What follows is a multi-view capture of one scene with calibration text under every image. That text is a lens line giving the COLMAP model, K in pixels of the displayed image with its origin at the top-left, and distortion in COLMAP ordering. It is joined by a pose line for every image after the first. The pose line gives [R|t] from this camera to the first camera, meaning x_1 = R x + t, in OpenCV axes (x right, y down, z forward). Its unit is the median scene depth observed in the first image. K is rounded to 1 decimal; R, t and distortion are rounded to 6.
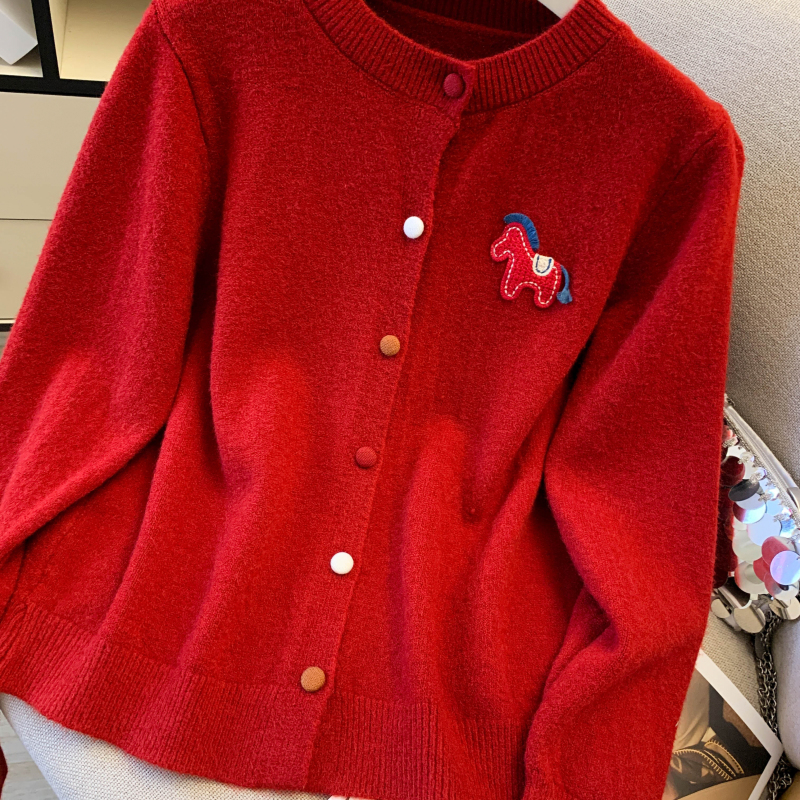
lens RADIAL K [[817.6, 0, 416.8], [0, 817.6, 400.1], [0, 0, 1]] dist [0.130254, -0.319233]
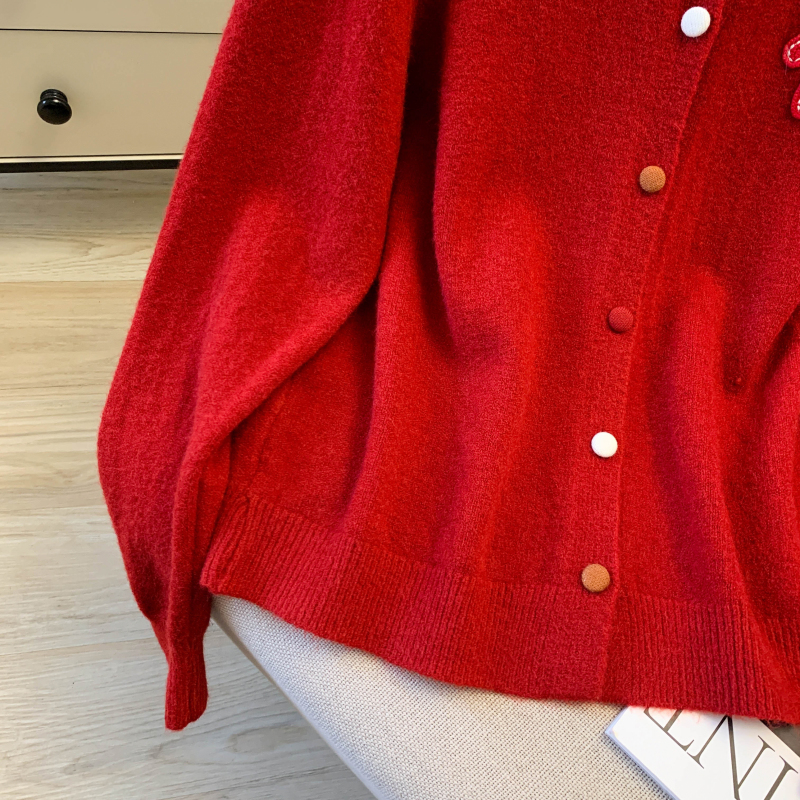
lens RADIAL K [[817.6, 0, 416.8], [0, 817.6, 400.1], [0, 0, 1]] dist [0.130254, -0.319233]
pose [[0.999864, -0.012515, 0.010727, -0.282618], [0.010276, 0.982109, 0.188031, -0.009165], [-0.012888, -0.187896, 0.982104, 0.166815]]
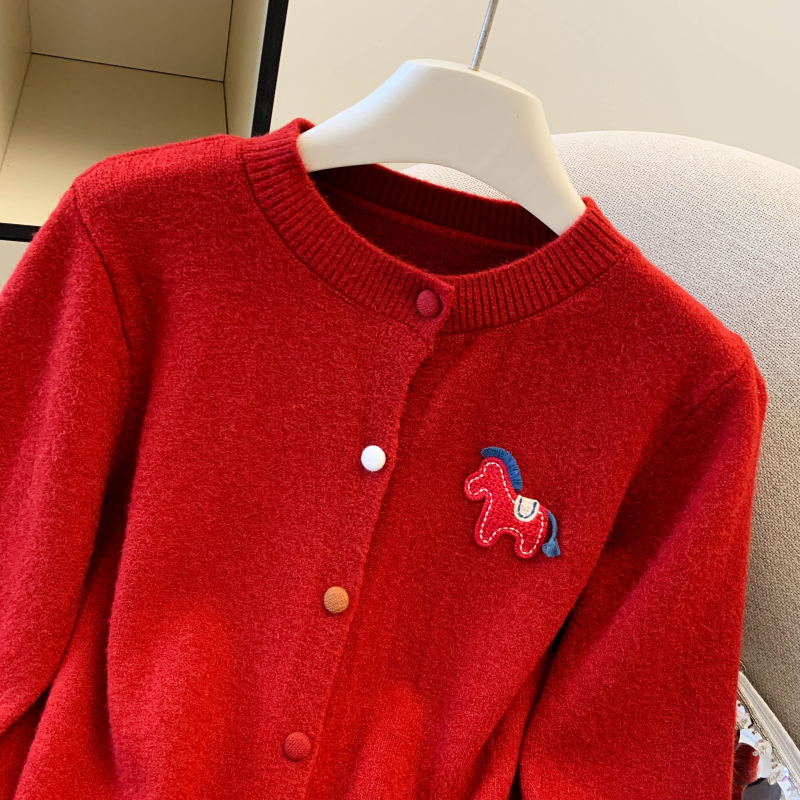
lens RADIAL K [[817.6, 0, 416.8], [0, 817.6, 400.1], [0, 0, 1]] dist [0.130254, -0.319233]
pose [[0.998116, 0.051207, 0.033797, 0.009181], [-0.047925, 0.994637, -0.091649, -0.197175], [-0.038309, 0.089857, 0.995218, 0.170655]]
